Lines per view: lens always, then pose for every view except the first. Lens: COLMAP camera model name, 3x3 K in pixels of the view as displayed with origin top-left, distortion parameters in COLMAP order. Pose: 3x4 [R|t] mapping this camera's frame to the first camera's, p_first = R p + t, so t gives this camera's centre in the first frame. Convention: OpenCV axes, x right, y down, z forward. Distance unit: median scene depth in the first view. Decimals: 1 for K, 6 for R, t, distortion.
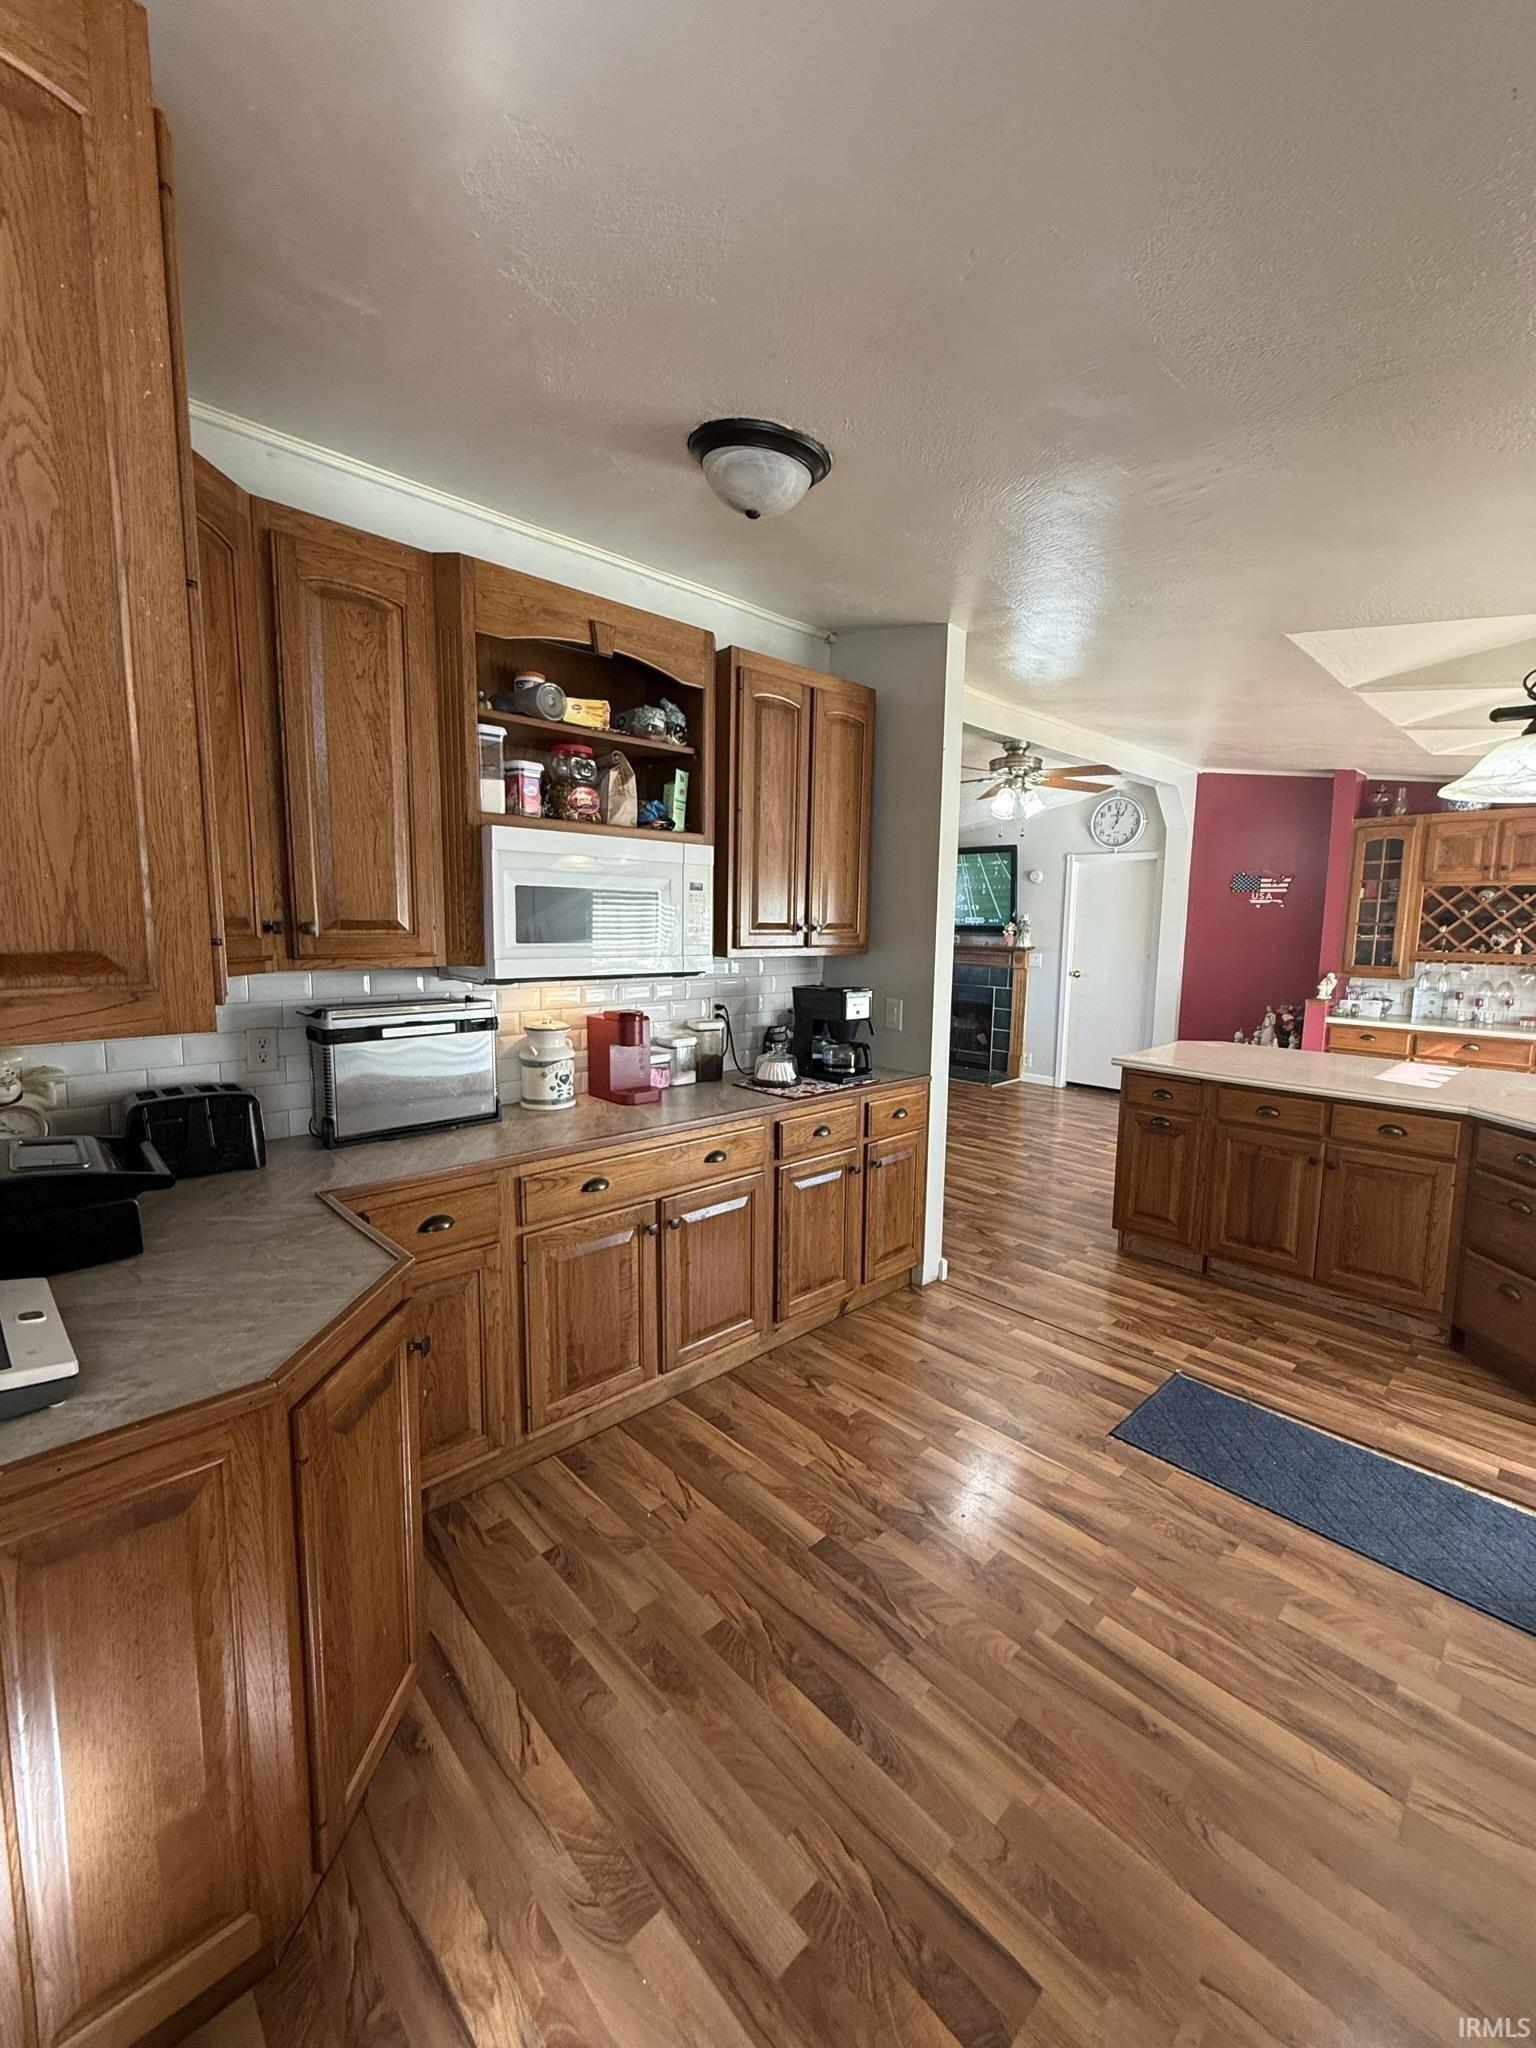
lens RADIAL K [[823.7, 0, 754.1], [0, 823.7, 1017.0], [0, 0, 1]] dist [-0.005790, 0.000596]
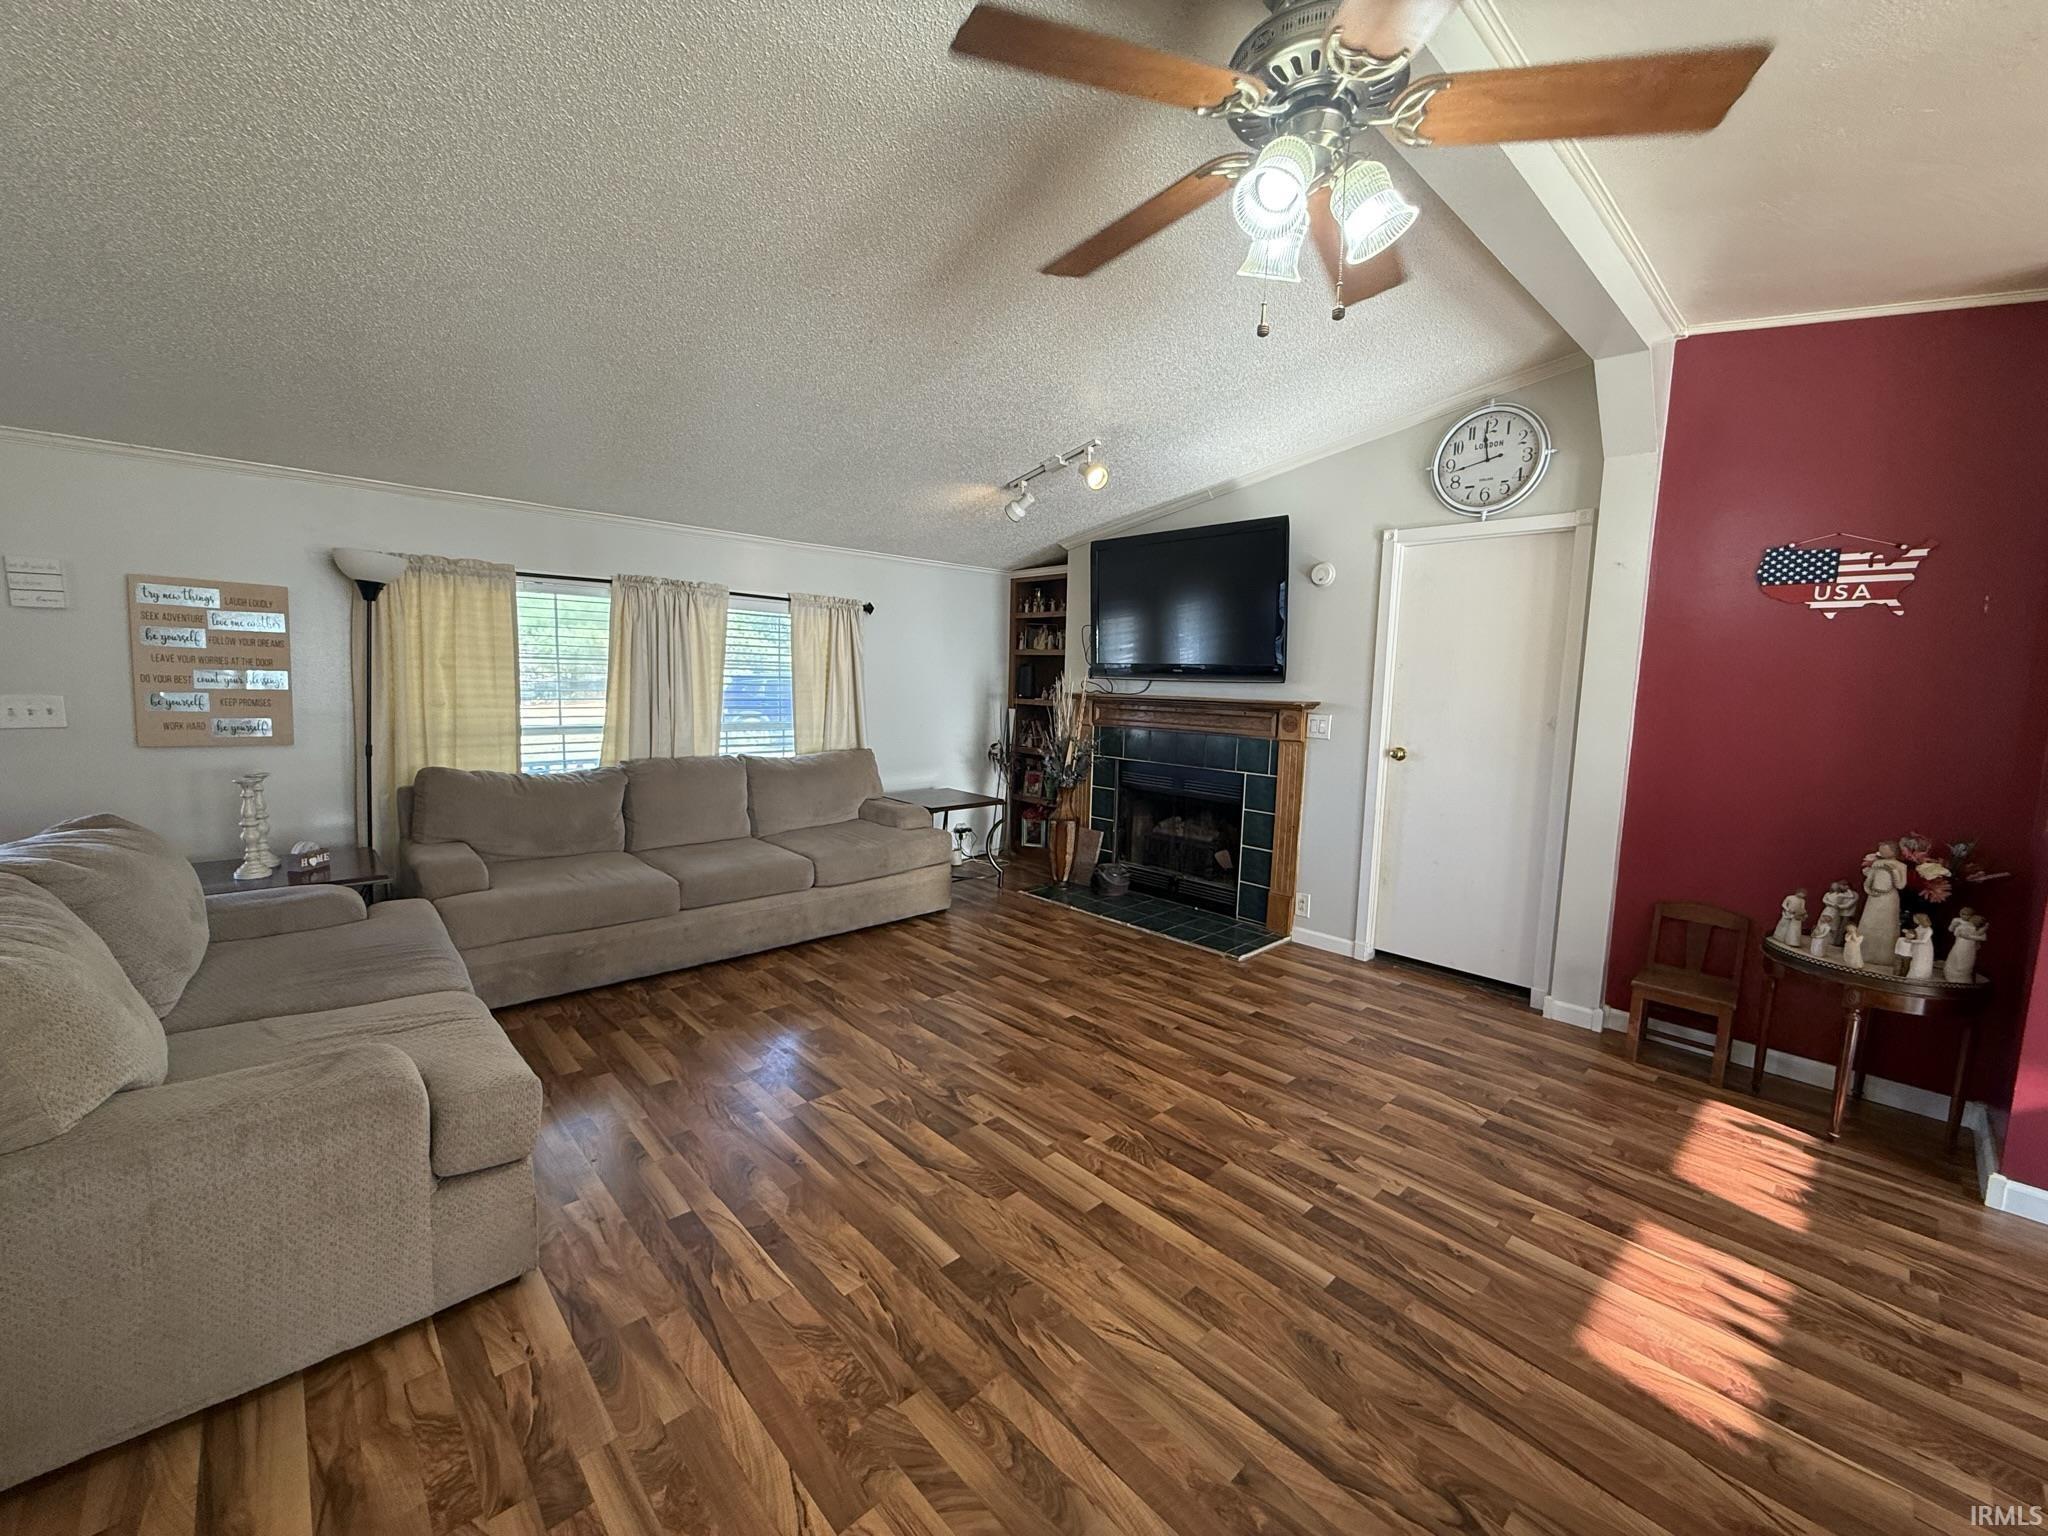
lens RADIAL K [[823.7, 0, 994.8], [0, 823.7, 764.0], [0, 0, 1]] dist [-0.005790, 0.000596]
pose [[0.999807, 0.011542, -0.015897, 0.185957], [-0.011756, 0.999840, -0.013452, -0.047686], [0.015739, 0.013637, 0.999783, 0.624714]]
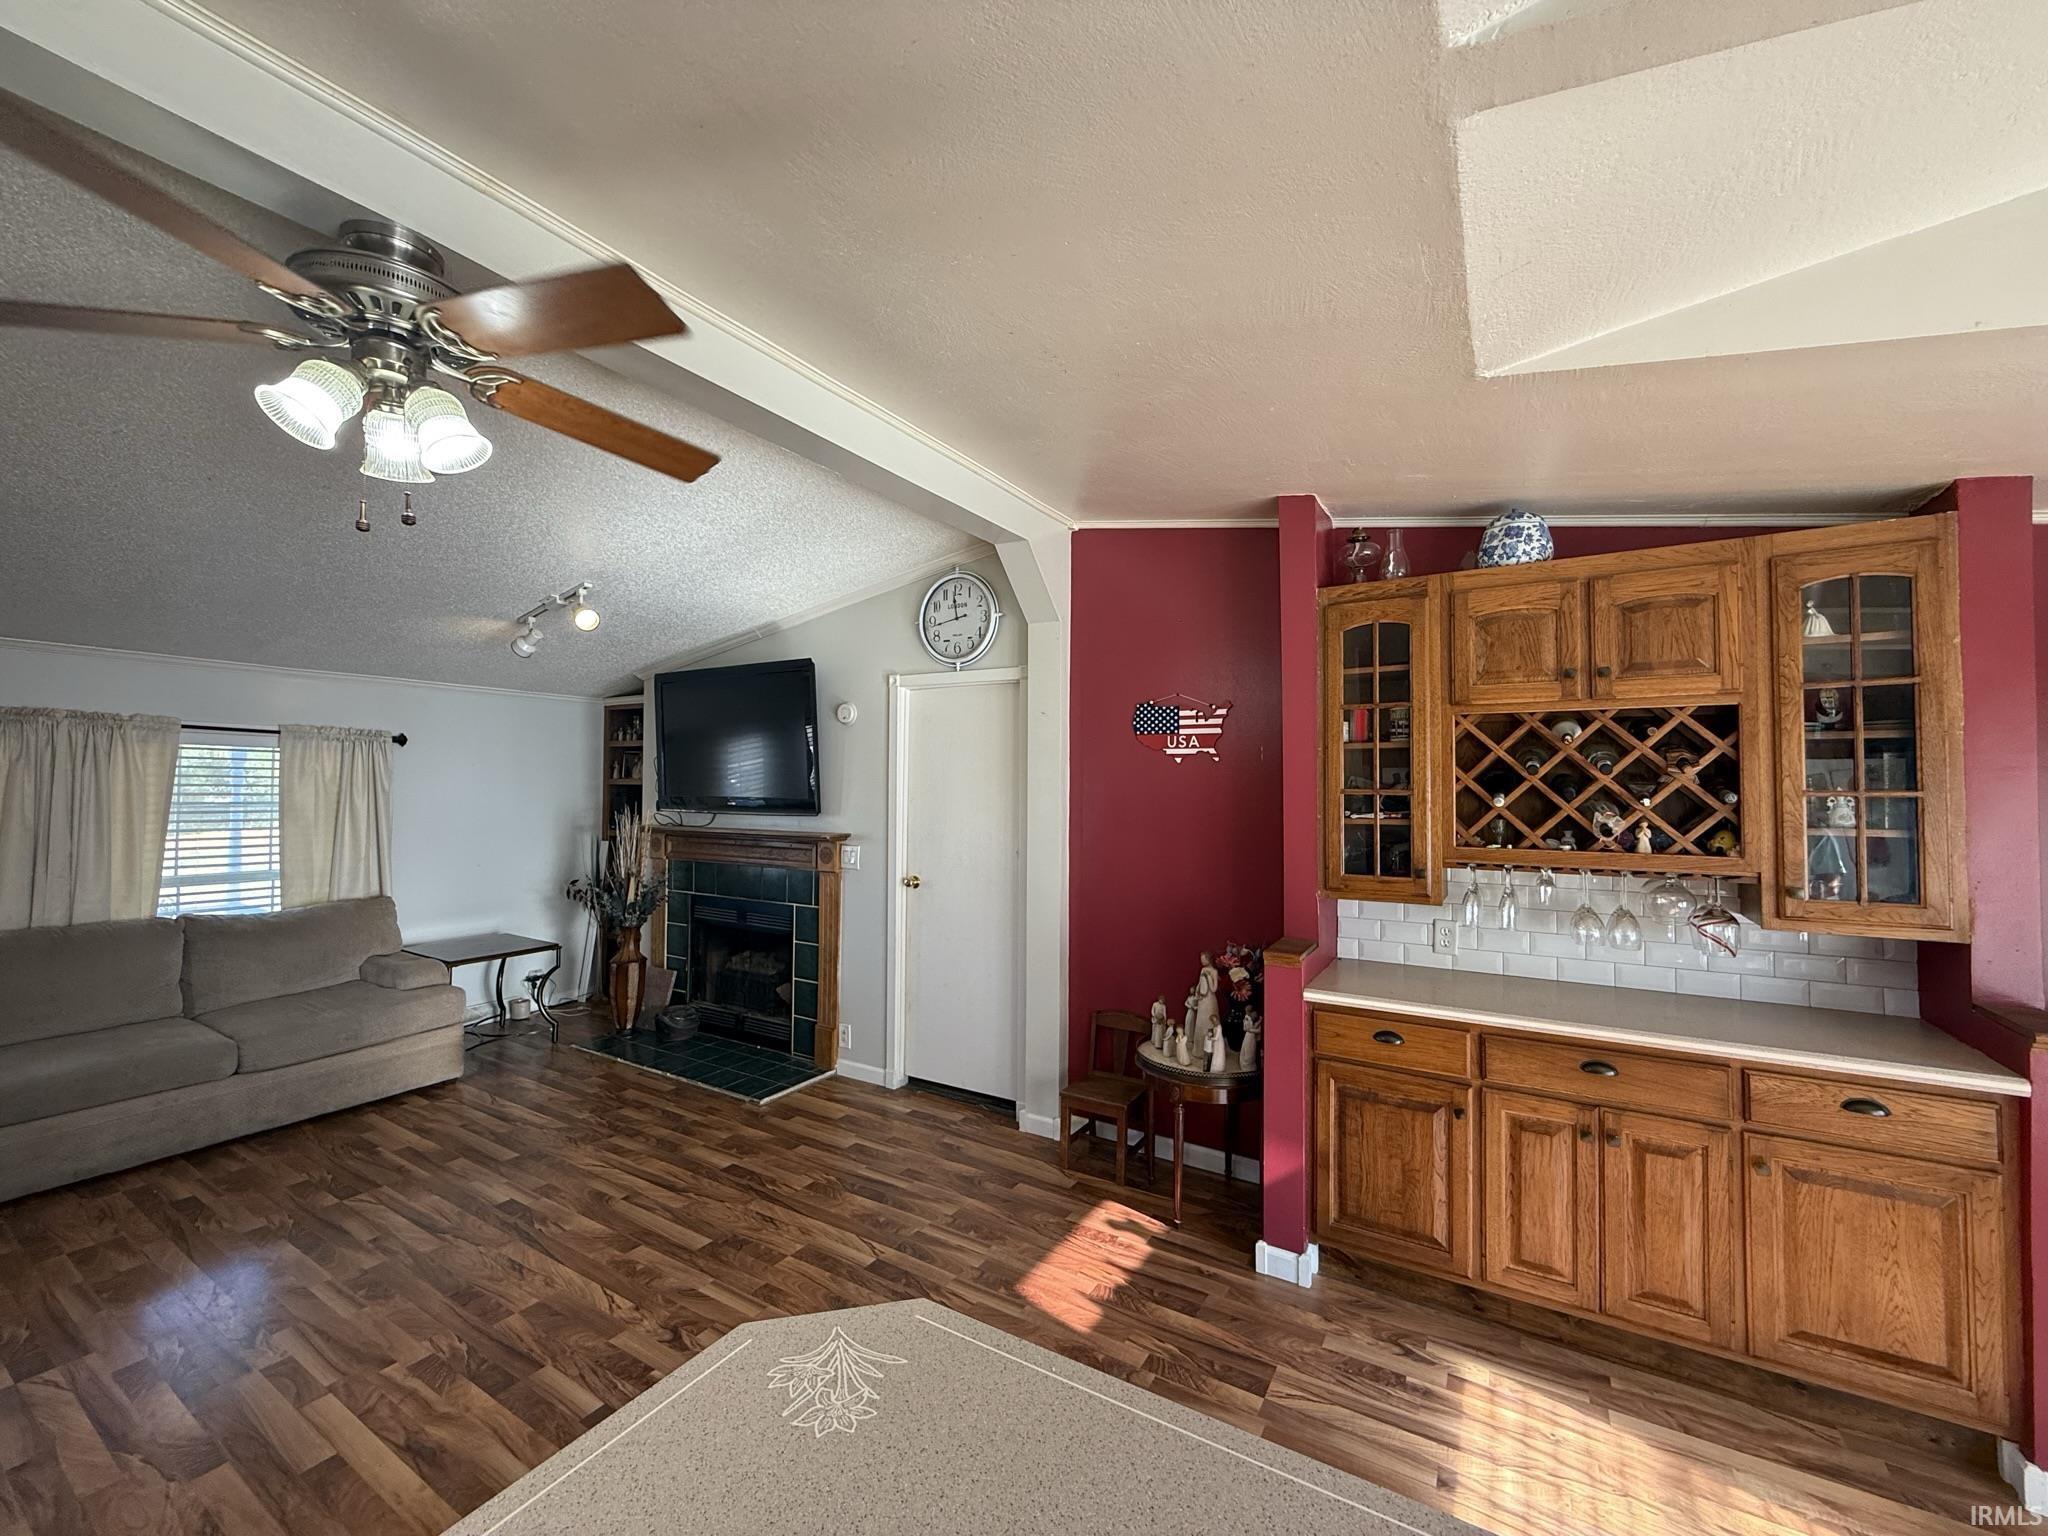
lens RADIAL K [[823.7, 0, 1006.5], [0, 823.7, 764.9], [0, 0, 1]] dist [-0.005790, 0.000596]
pose [[0.964278, 0.000058, 0.264893, 0.411896], [0.038026, 0.989613, -0.138640, -0.069049], [-0.262149, 0.143760, 0.954259, 0.584607]]
